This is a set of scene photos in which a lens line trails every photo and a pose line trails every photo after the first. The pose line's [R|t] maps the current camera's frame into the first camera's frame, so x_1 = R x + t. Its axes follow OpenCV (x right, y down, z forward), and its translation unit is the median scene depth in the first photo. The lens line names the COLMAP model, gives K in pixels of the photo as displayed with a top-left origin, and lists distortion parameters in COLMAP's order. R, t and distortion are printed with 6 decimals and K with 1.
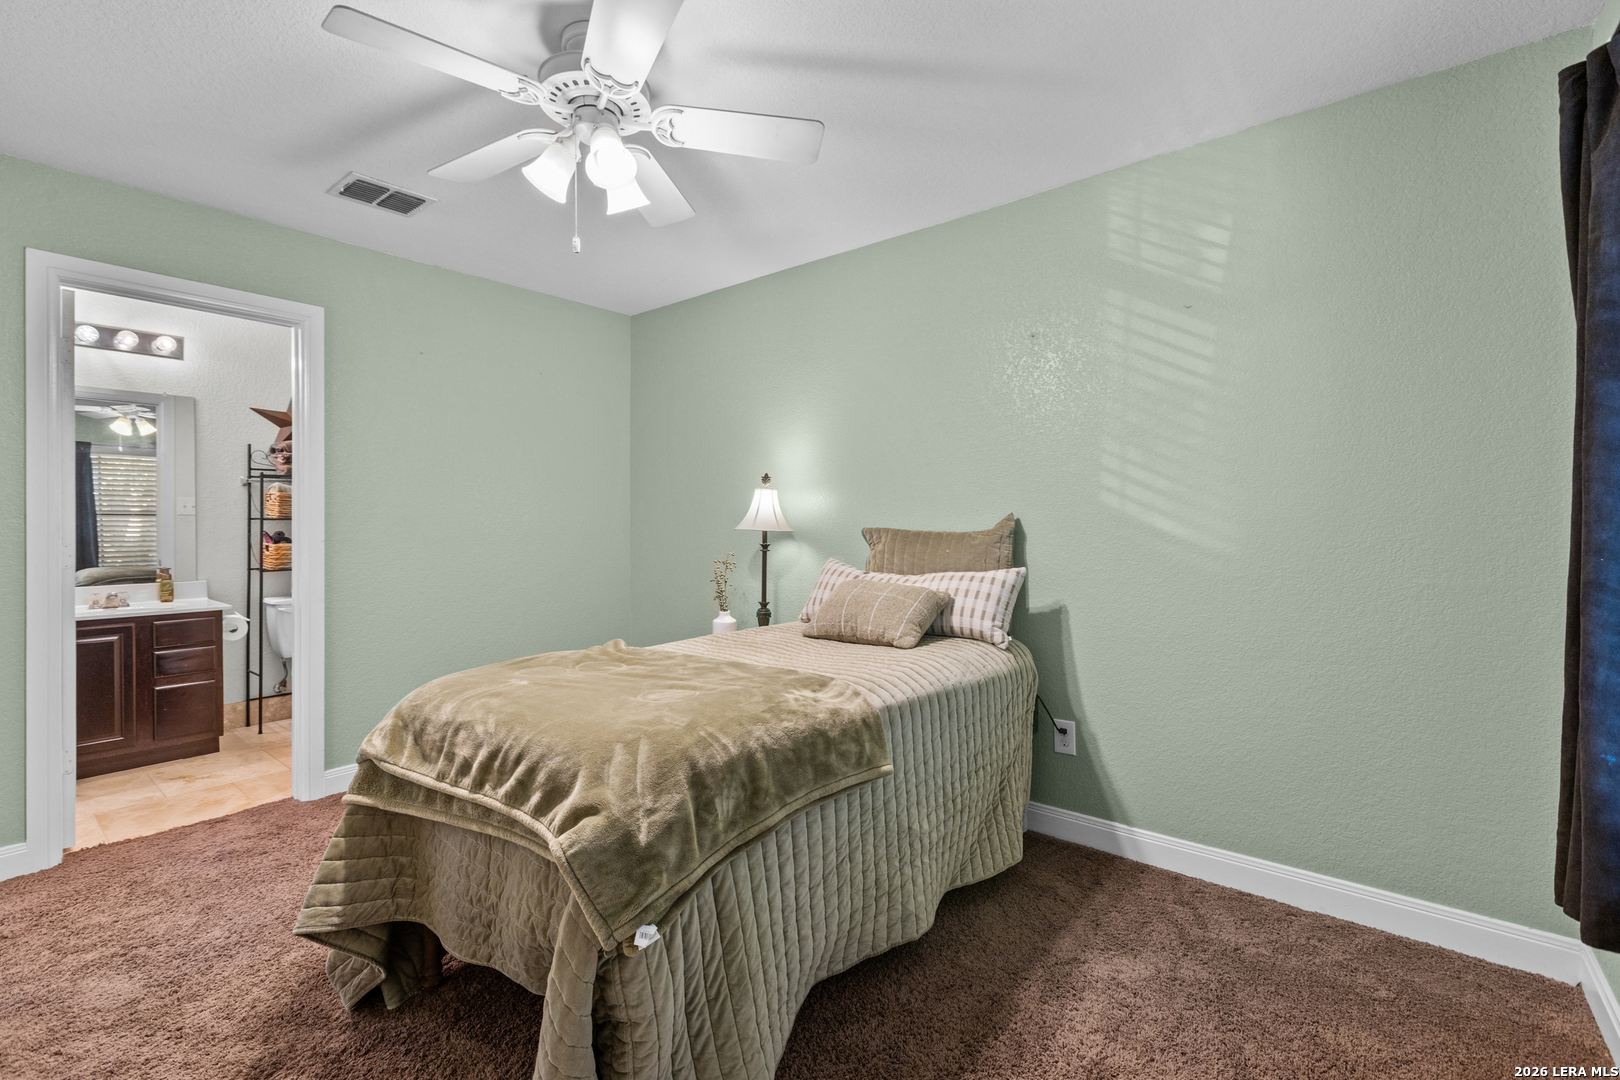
lens RADIAL K [[716.5, 0, 803.3], [0, 716.5, 533.1], [0, 0, 1]] dist [0.001495, 0.000724]
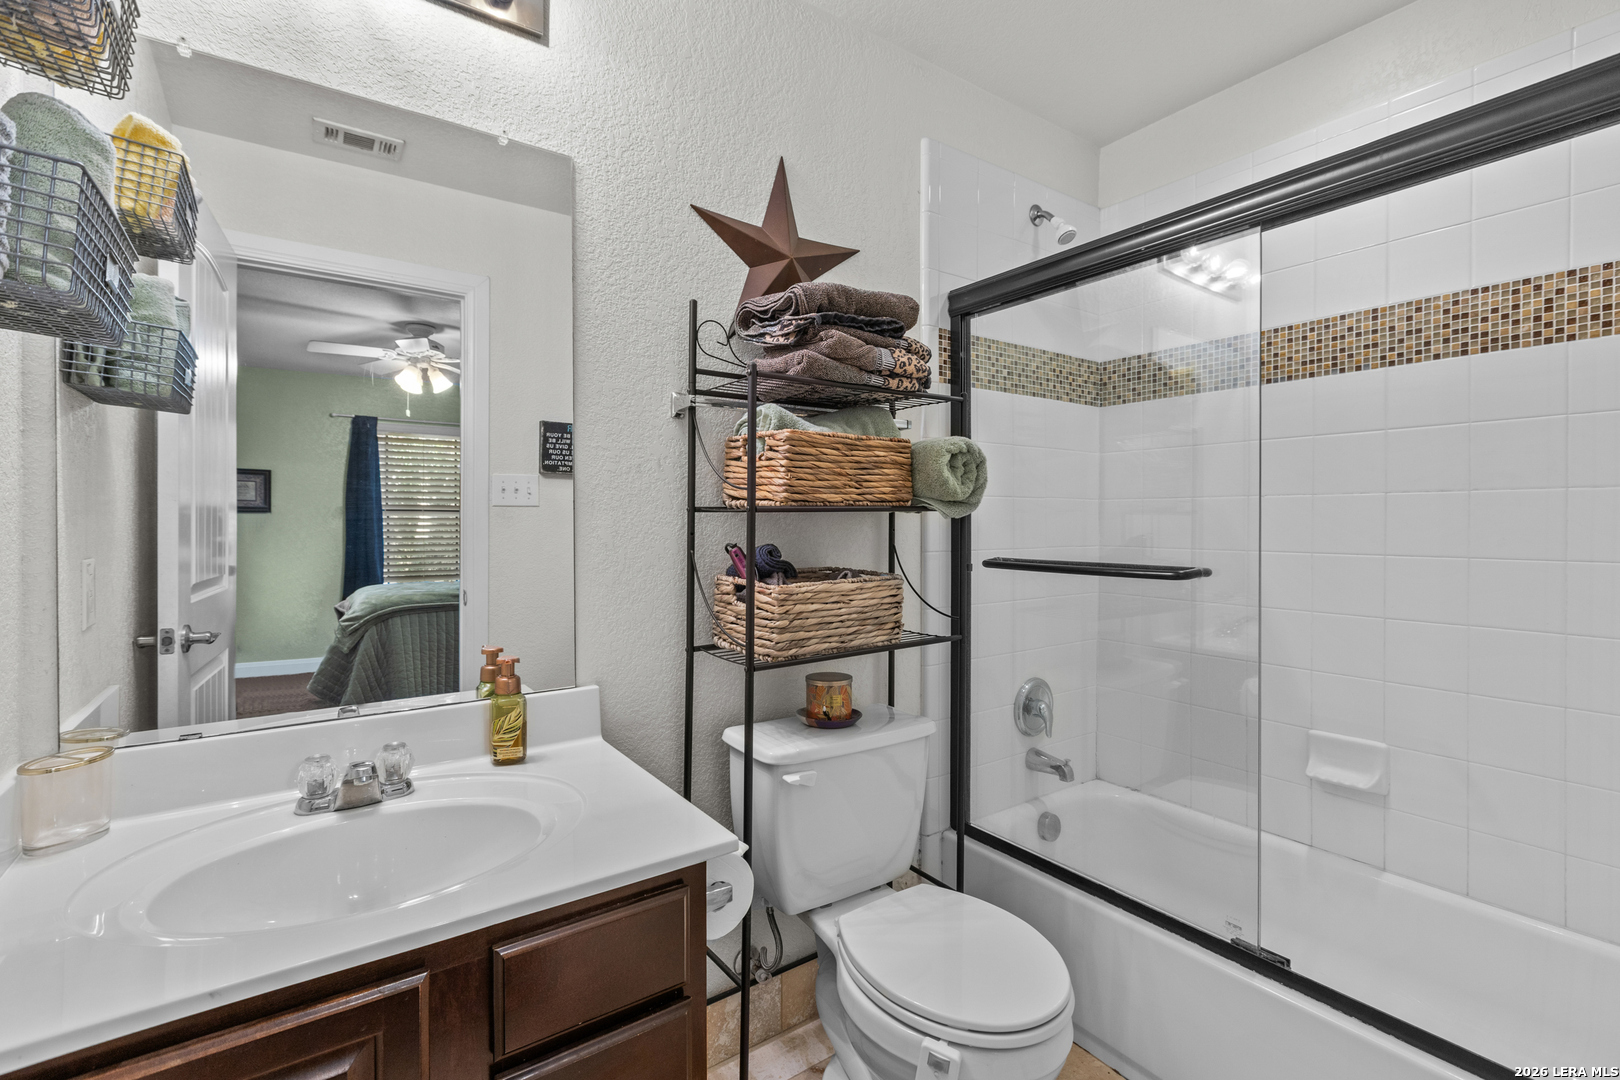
lens RADIAL K [[716.5, 0, 816.8], [0, 716.5, 532.6], [0, 0, 1]] dist [0.001495, 0.000724]
pose [[0.968776, 0.001613, -0.247931, -0.459785], [-0.001103, 0.999997, 0.002195, -0.006707], [0.247934, -0.001853, 0.968775, 0.493139]]
